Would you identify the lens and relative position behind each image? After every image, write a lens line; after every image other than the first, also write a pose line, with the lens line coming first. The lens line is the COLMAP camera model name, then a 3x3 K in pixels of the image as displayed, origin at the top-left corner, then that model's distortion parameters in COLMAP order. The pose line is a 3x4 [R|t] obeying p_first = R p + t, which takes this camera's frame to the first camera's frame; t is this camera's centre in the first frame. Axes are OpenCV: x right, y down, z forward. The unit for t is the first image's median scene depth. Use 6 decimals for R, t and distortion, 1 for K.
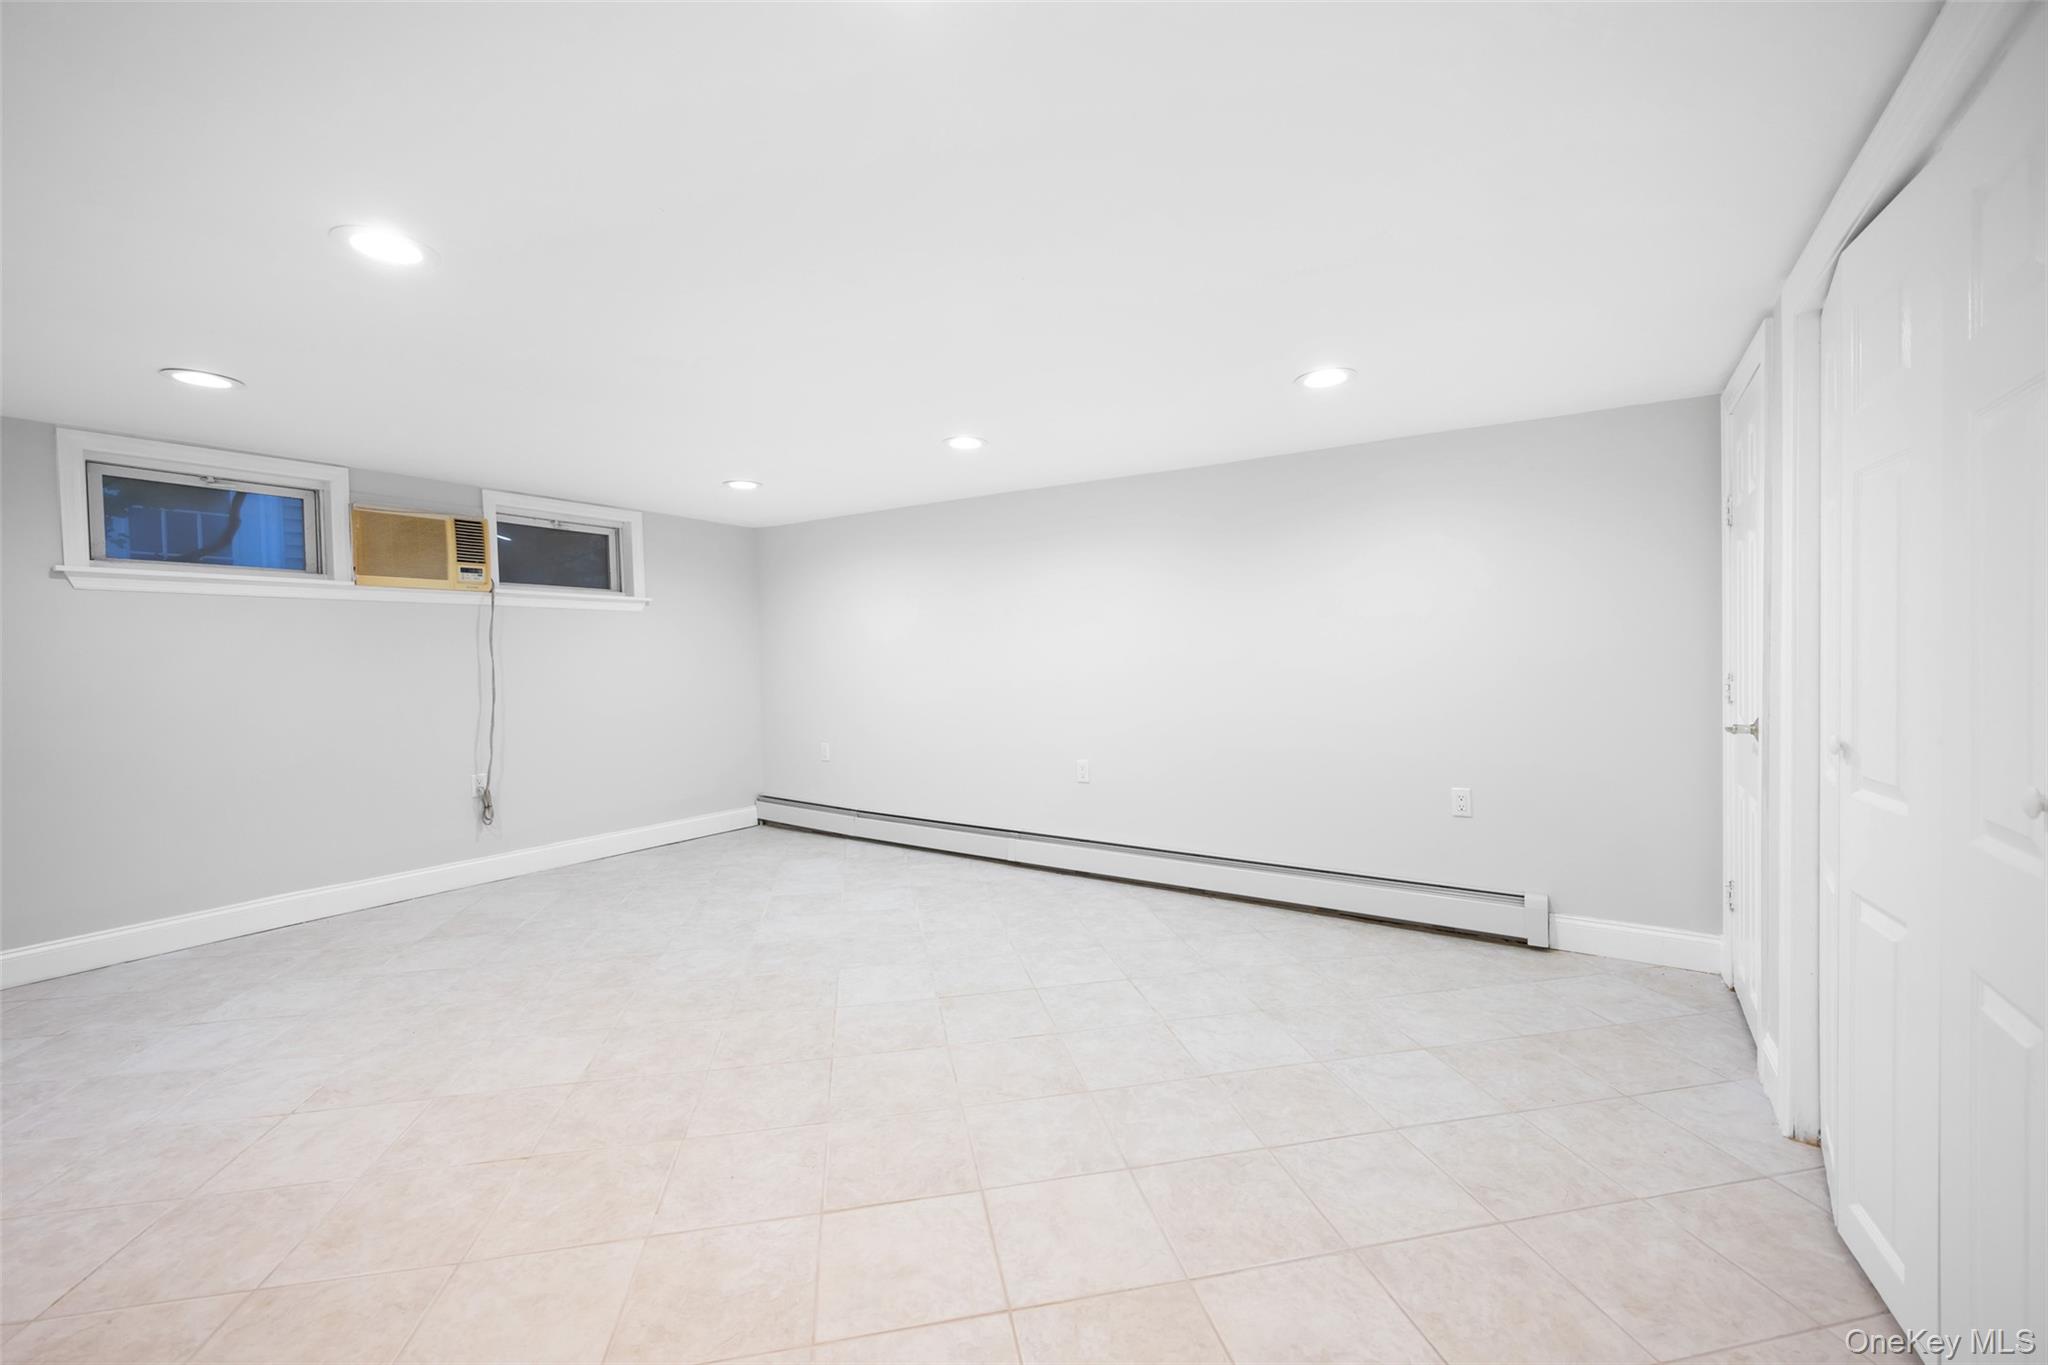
lens RADIAL K [[823.1, 0, 1021.0], [0, 823.1, 690.1], [0, 0, 1]] dist [-0.001324, 0.000100]
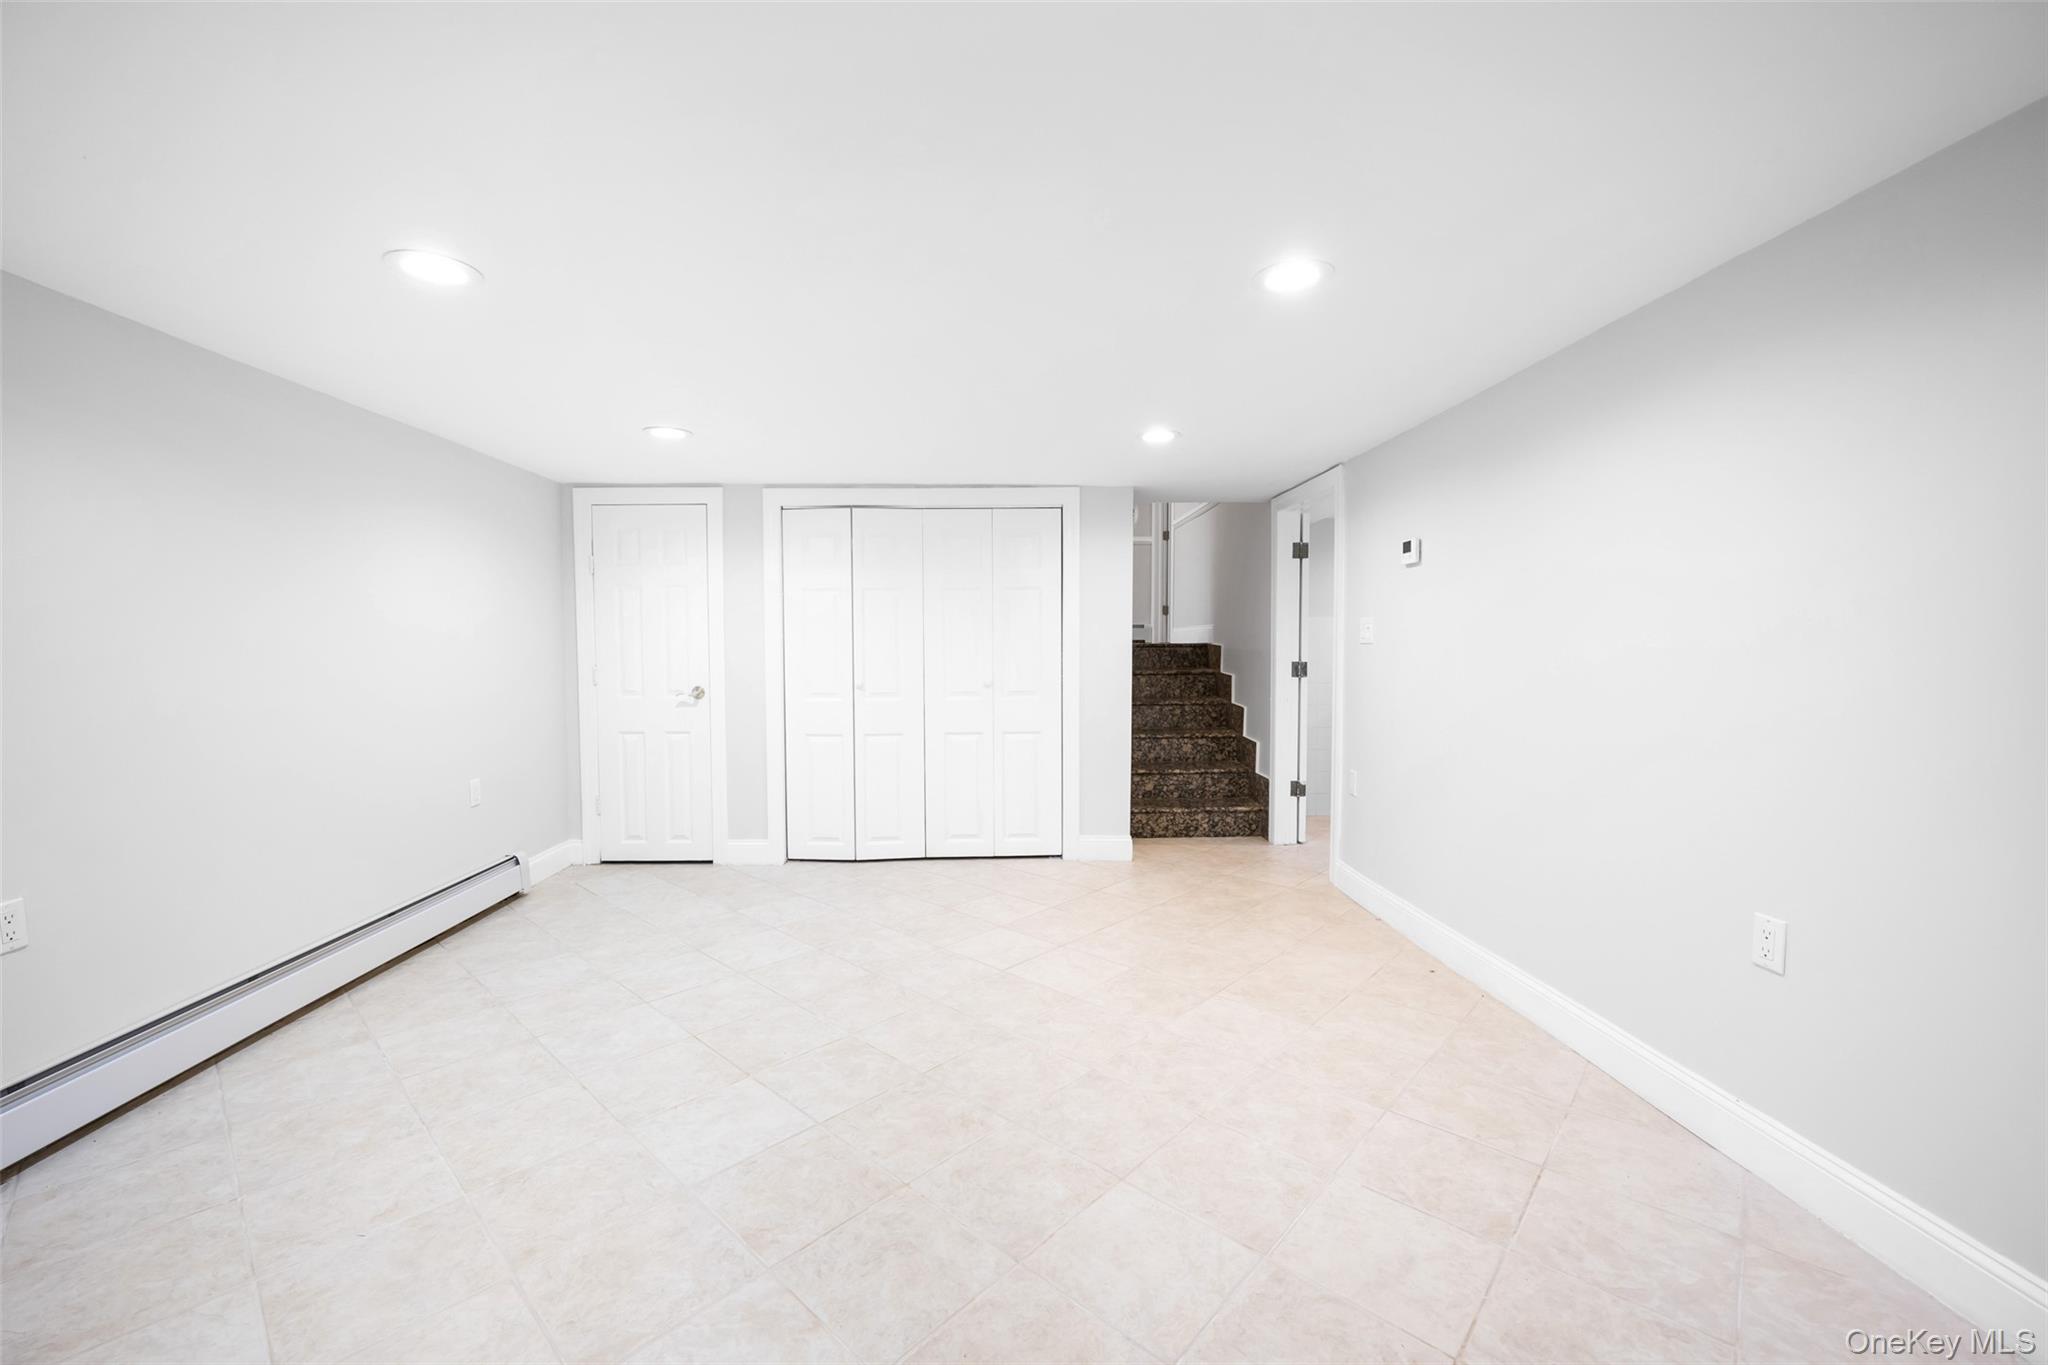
lens RADIAL K [[823.1, 0, 1021.0], [0, 823.1, 690.1], [0, 0, 1]] dist [-0.001324, 0.000100]
pose [[-0.588648, -0.033154, 0.807710, -0.979481], [0.046911, 0.996074, 0.075074, -0.062747], [-0.807027, 0.082082, -0.584781, 1.322886]]
